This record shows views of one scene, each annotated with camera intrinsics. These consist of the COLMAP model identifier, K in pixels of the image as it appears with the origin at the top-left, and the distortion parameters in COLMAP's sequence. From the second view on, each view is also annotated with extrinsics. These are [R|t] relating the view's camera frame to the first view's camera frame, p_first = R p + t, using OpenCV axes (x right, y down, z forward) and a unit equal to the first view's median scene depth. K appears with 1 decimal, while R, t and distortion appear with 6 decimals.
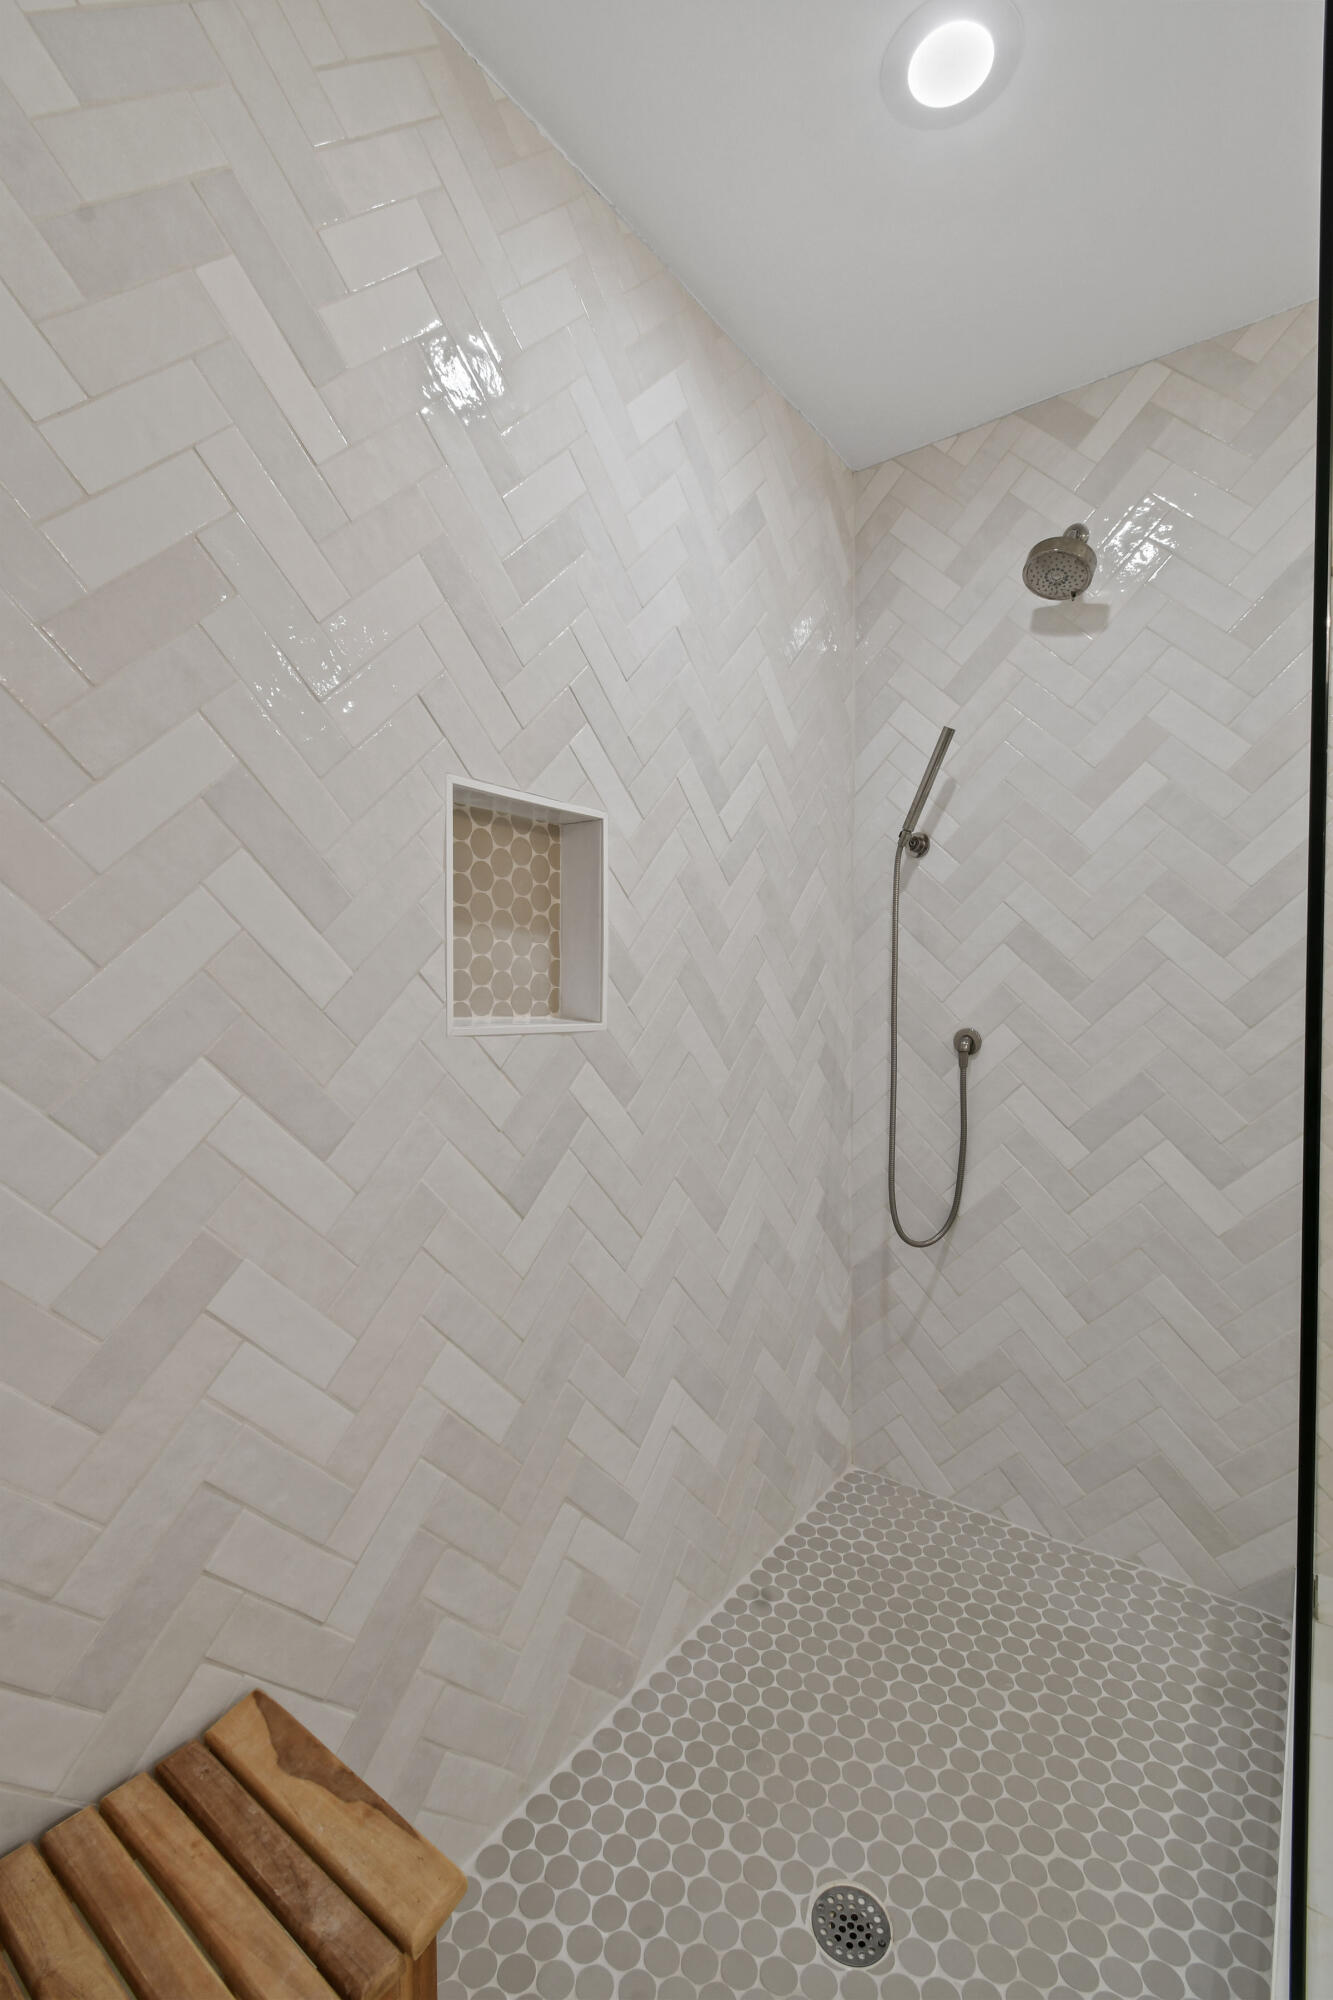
lens RADIAL K [[881.4, 0, 662.5], [0, 881.4, 997.4], [0, 0, 1]] dist [0.012439, -0.006205]
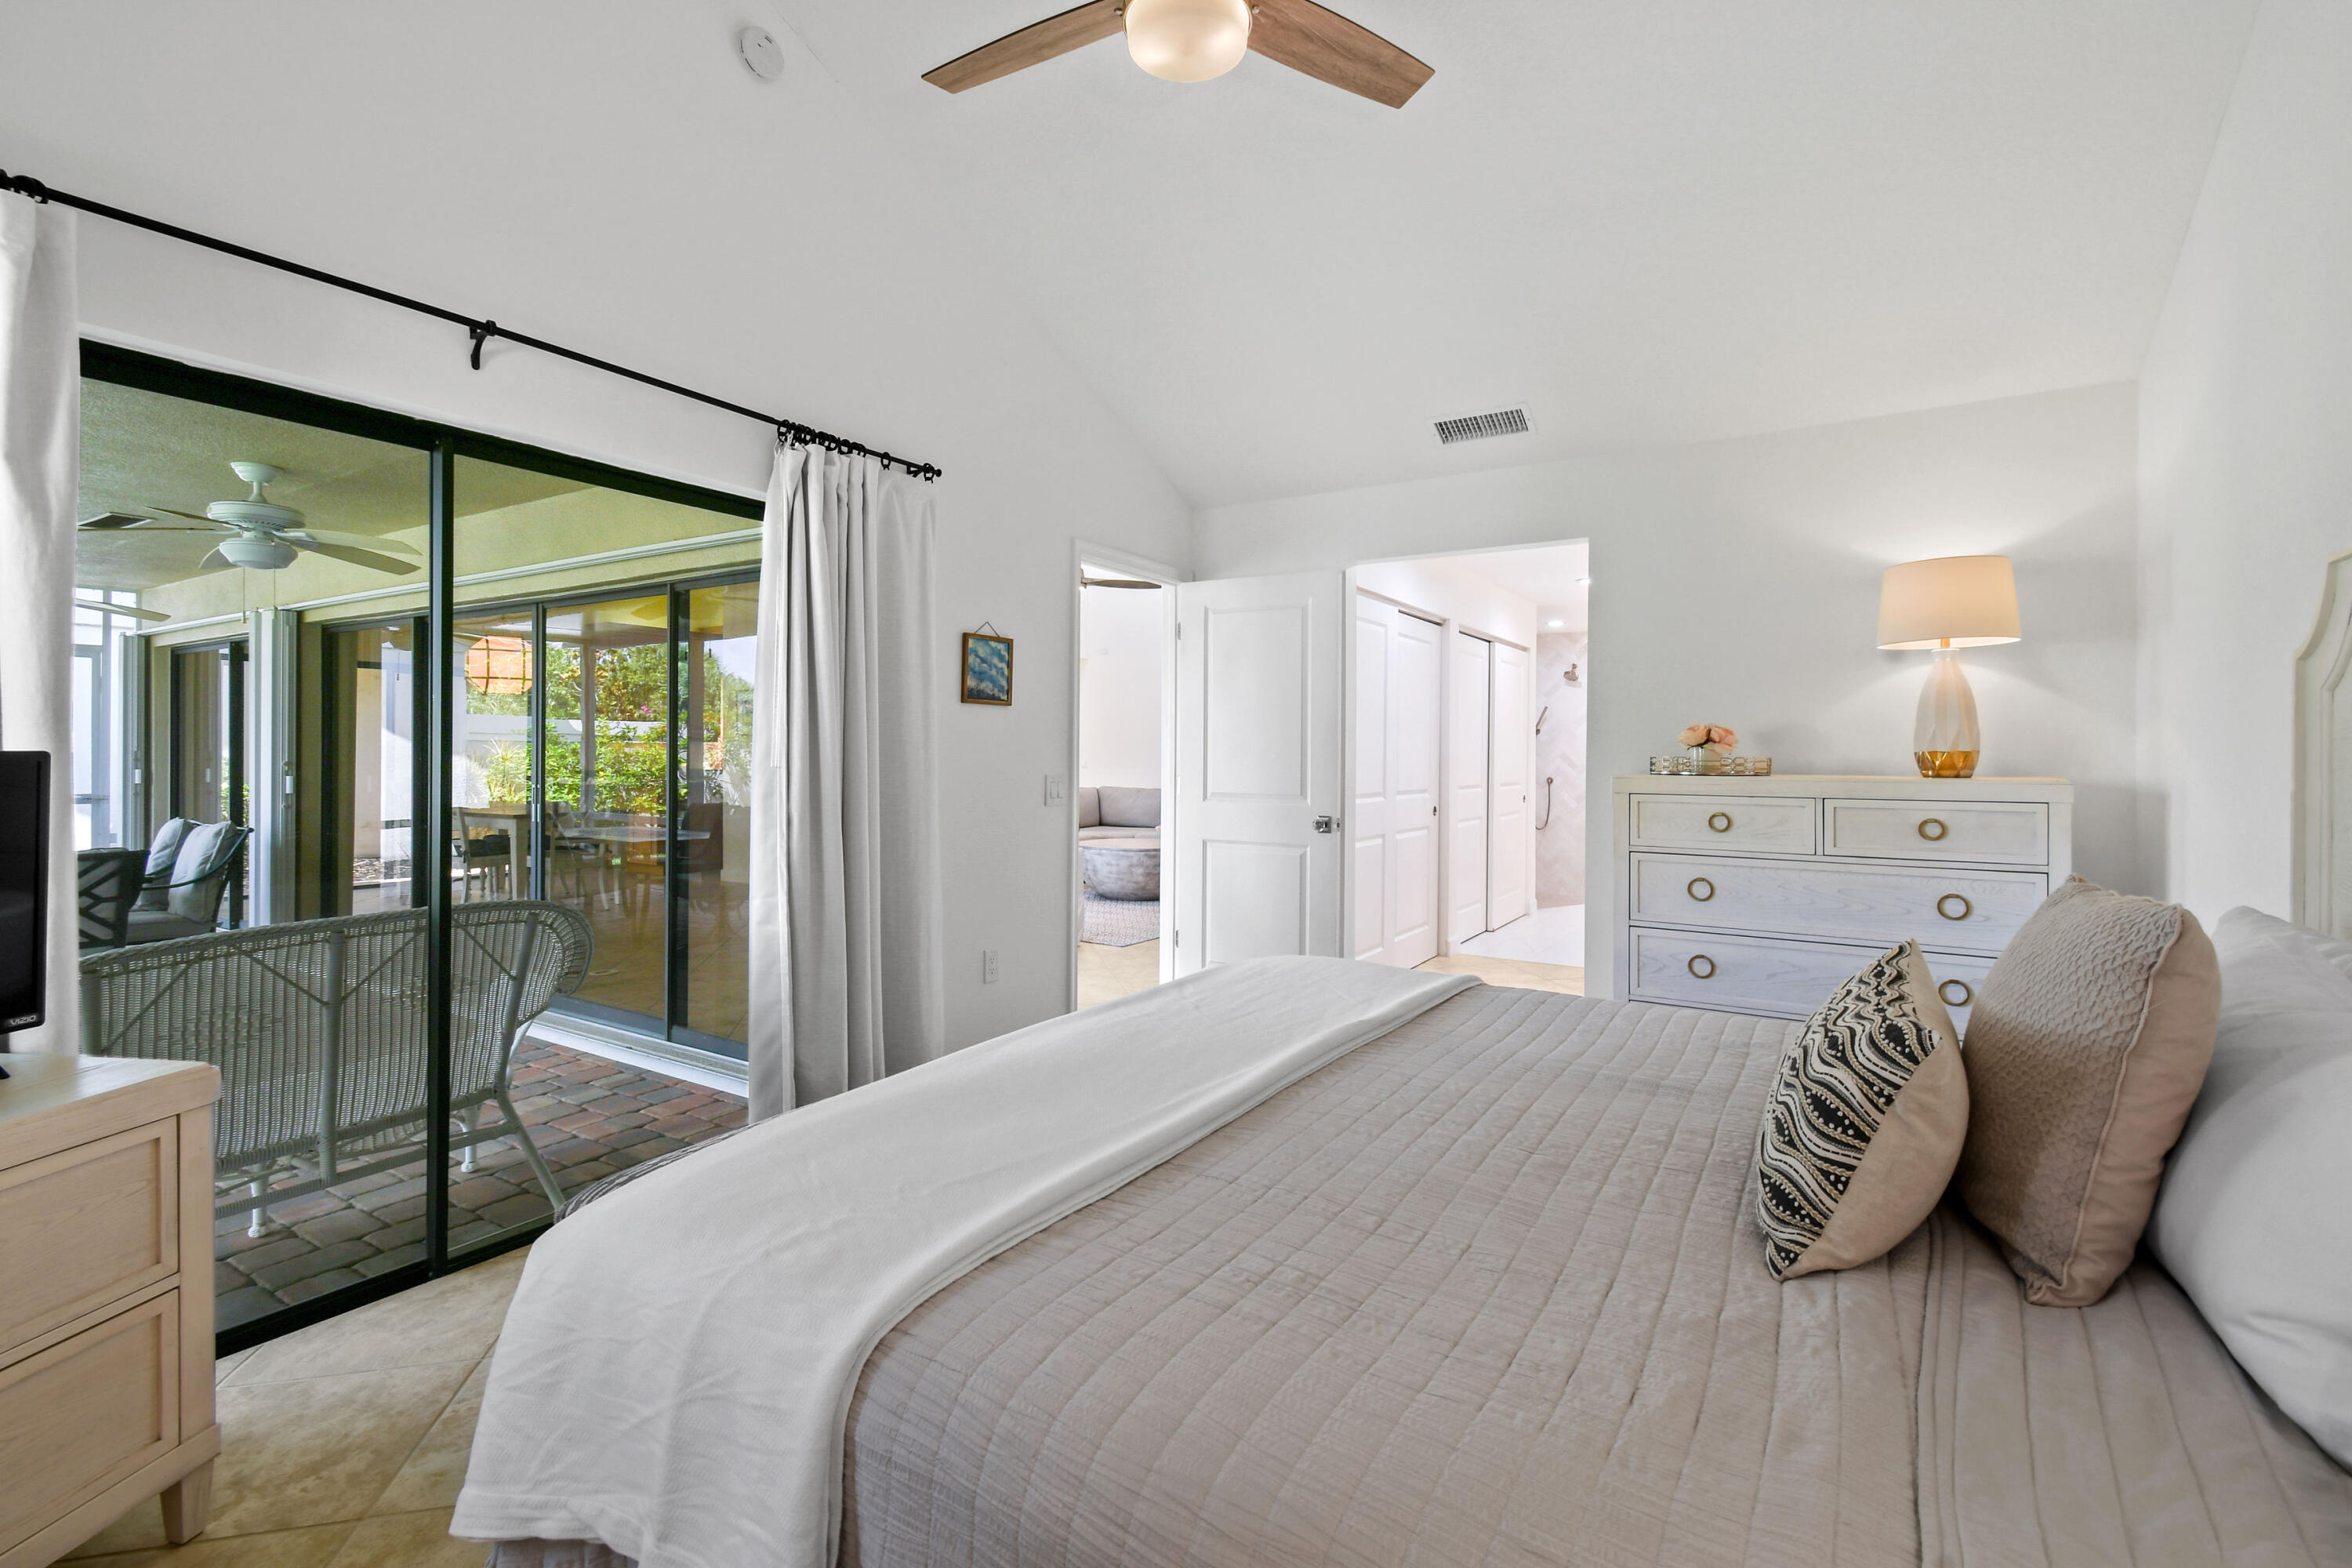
lens RADIAL K [[1036.5, 0, 1180.8], [0, 1036.5, 779.4], [0, 0, 1]] dist [0.012439, -0.006205]
pose [[0.997418, -0.004869, 0.071653, -2.005394], [0.004536, 0.999978, 0.004808, 0.017755], [-0.071675, -0.004470, 0.997418, -4.327333]]
